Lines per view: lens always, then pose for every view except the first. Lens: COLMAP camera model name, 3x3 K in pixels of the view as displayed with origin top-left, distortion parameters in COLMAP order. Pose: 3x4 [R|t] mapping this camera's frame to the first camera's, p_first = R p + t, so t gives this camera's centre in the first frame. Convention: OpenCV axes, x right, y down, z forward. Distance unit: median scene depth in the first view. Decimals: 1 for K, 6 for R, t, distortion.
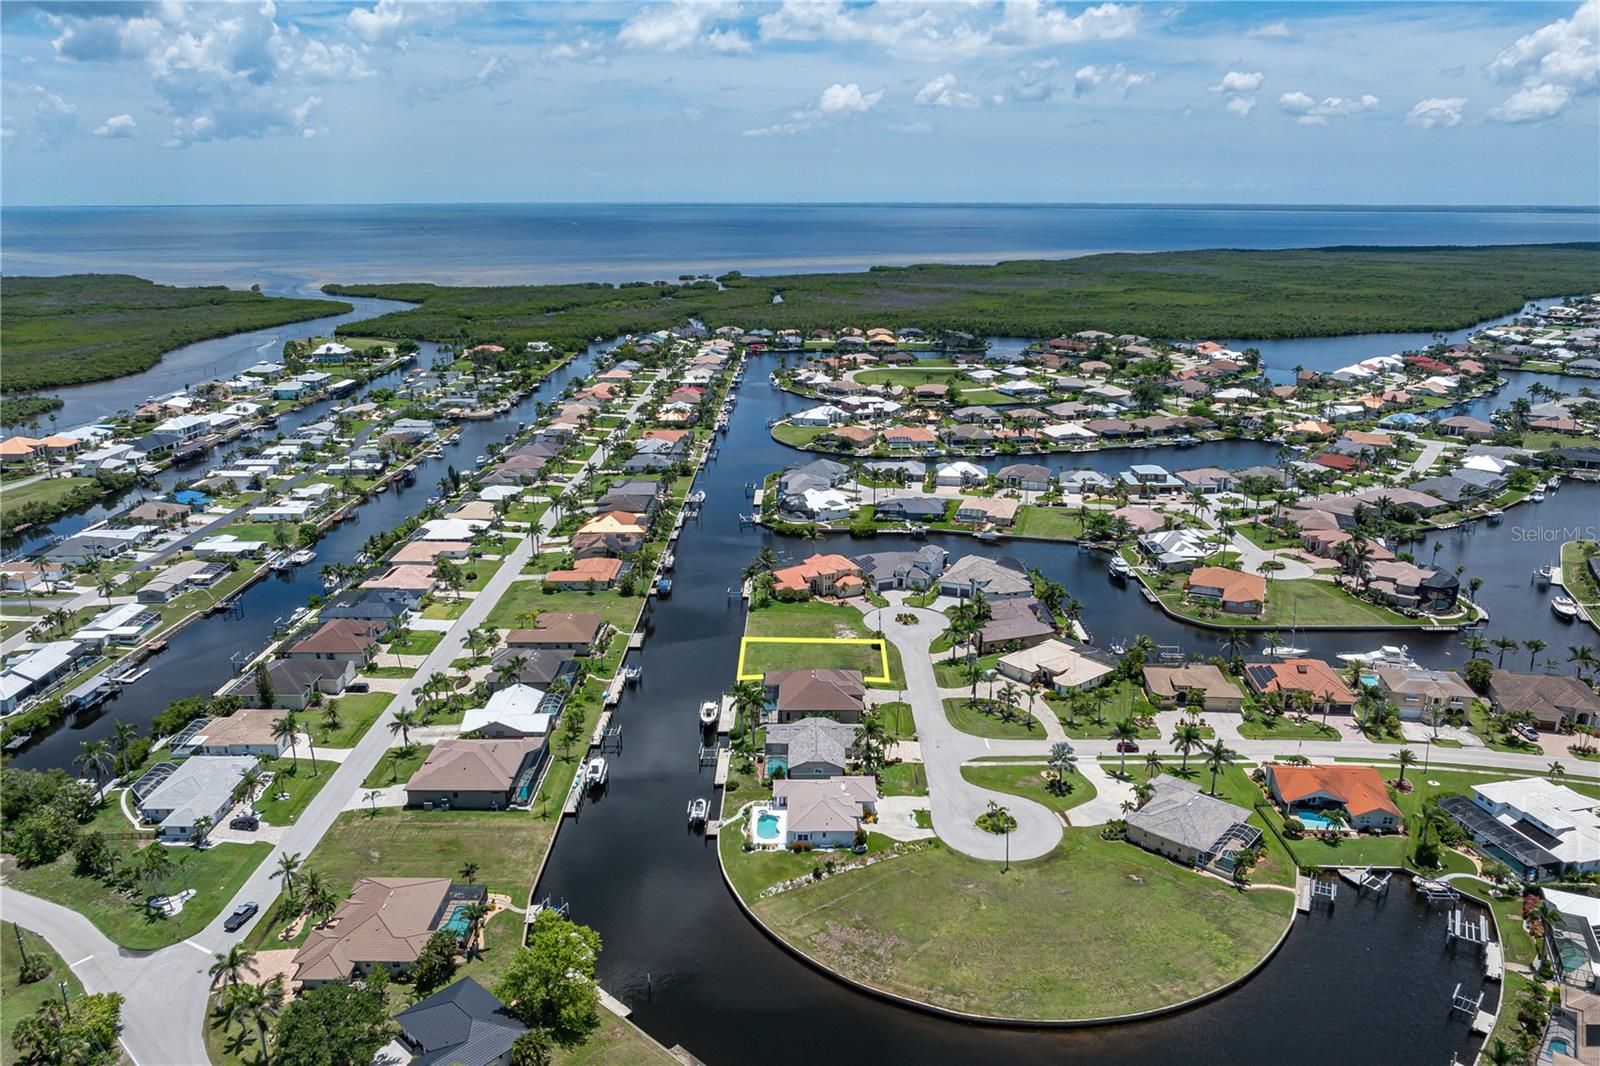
lens RADIAL K [[1132.9, 0, 801.8], [0, 1132.9, 492.3], [0, 0, 1]] dist [-0.021293, 0.003243]
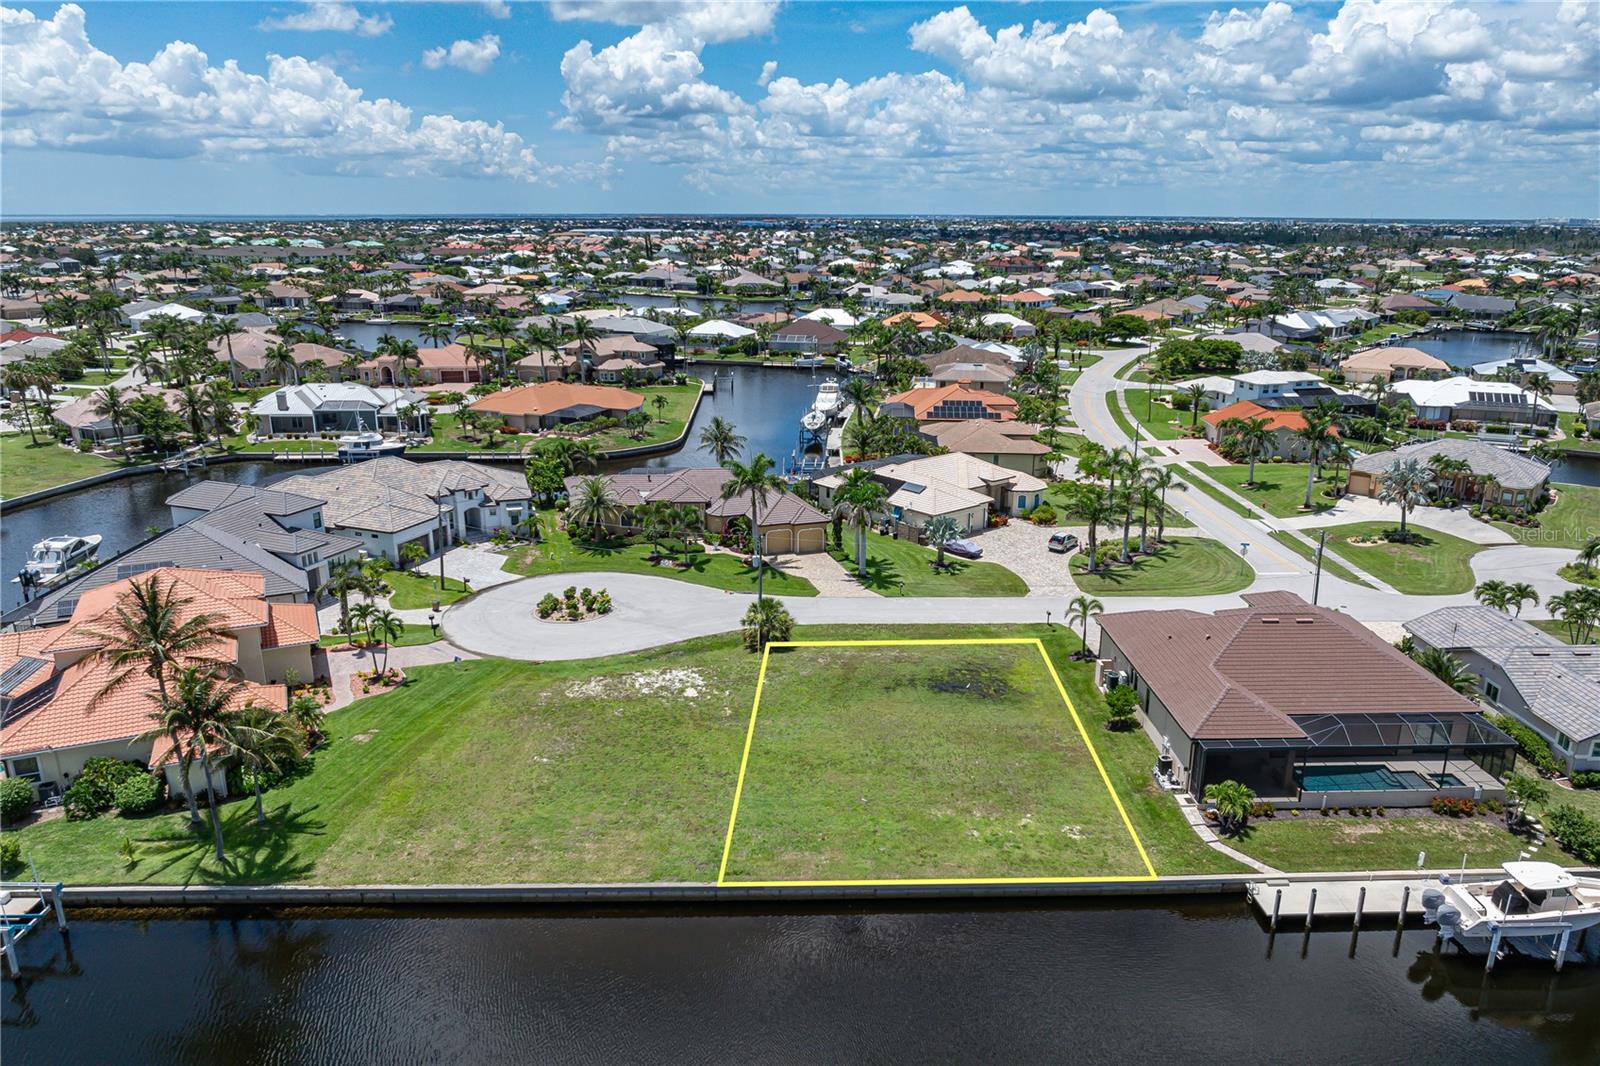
lens RADIAL K [[1132.4, 0, 805.8], [0, 1132.4, 535.2], [0, 0, 1]] dist [-0.032017, 0.024279]
pose [[-0.030831, -0.273051, 0.961506, -0.180881], [0.249482, 0.929413, 0.271937, 0.013714], [-0.967888, 0.248262, 0.039467, 0.719616]]
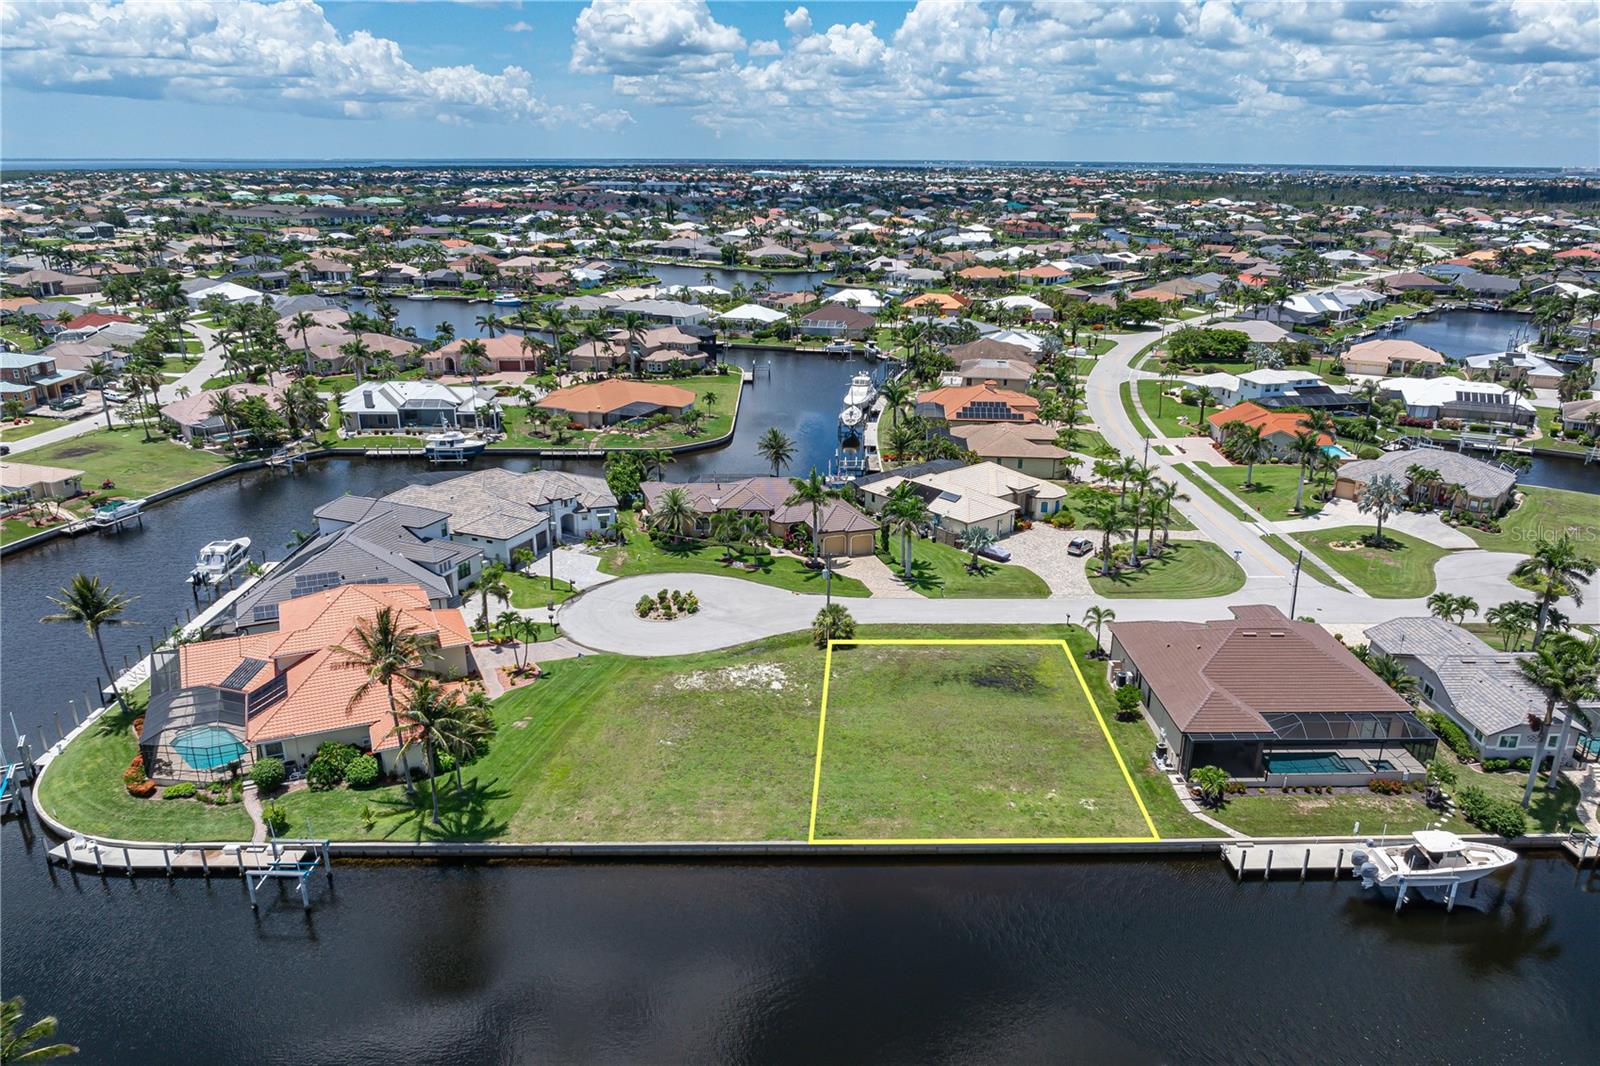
lens RADIAL K [[1136.0, 0, 806.3], [0, 1136.0, 536.9], [0, 0, 1]] dist [-0.025762, 0.011600]
pose [[-0.021777, -0.316647, 0.948293, -0.222971], [0.247322, 0.917331, 0.311988, -0.019032], [-0.968689, 0.241328, 0.058337, 0.726329]]
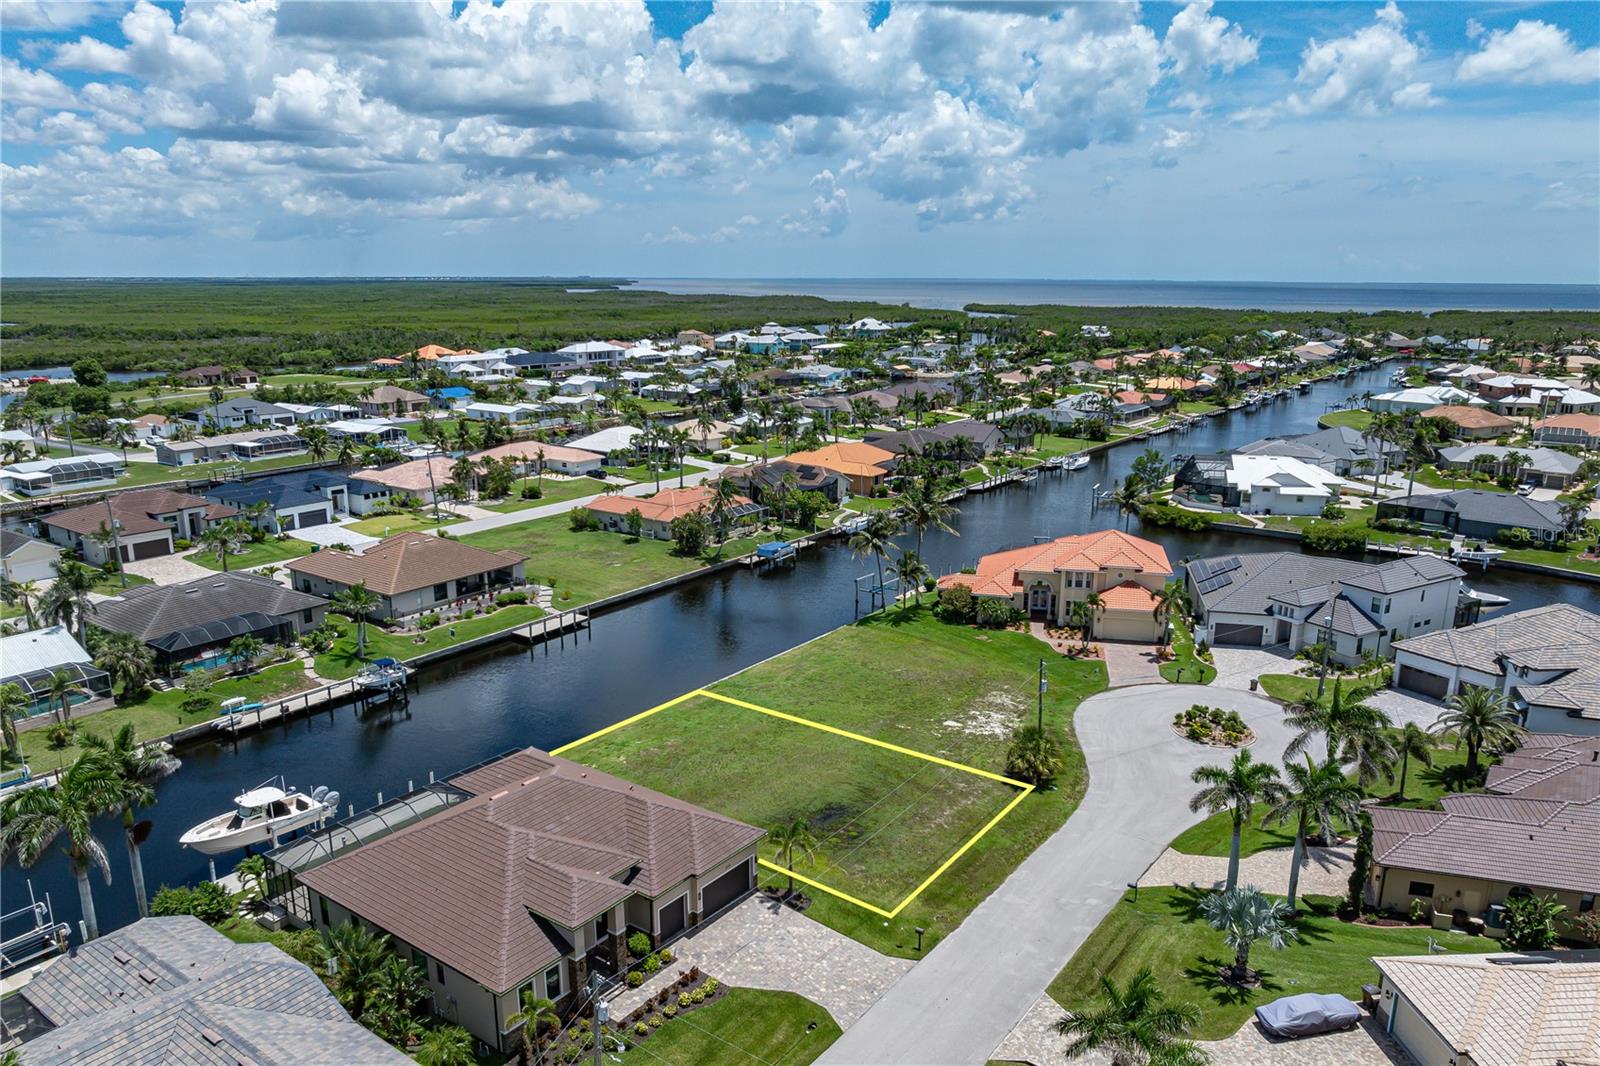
lens RADIAL K [[1149.2, 0, 802.8], [0, 1149.2, 445.0], [0, 0, 1]] dist [-0.016172, -0.000913]
pose [[0.812658, 0.090806, -0.575623, 0.139827], [-0.153238, 0.986321, -0.060744, 0.056167], [0.562233, 0.137571, 0.815456, 0.520455]]
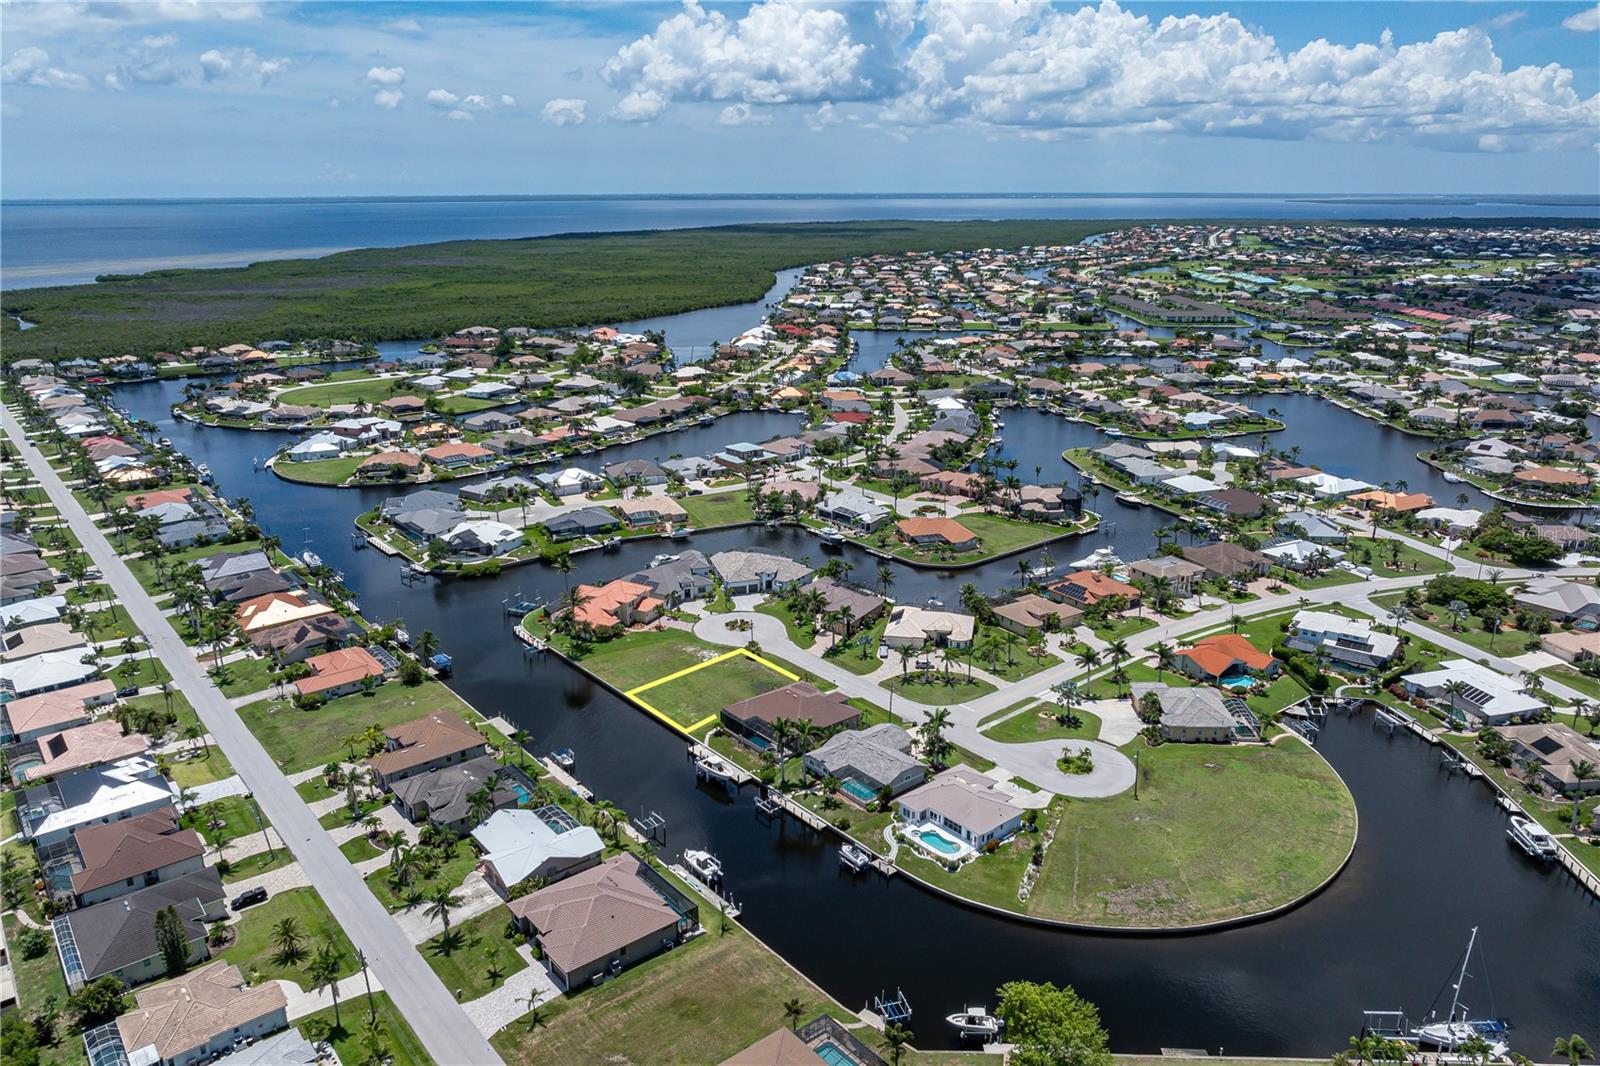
lens RADIAL K [[1132.9, 0, 801.8], [0, 1132.9, 492.3], [0, 0, 1]] dist [-0.021293, 0.003243]
pose [[0.769279, -0.168210, 0.616373, -0.349217], [0.164379, 0.984353, 0.063476, -0.041548], [-0.617405, 0.052488, 0.784892, 0.157423]]
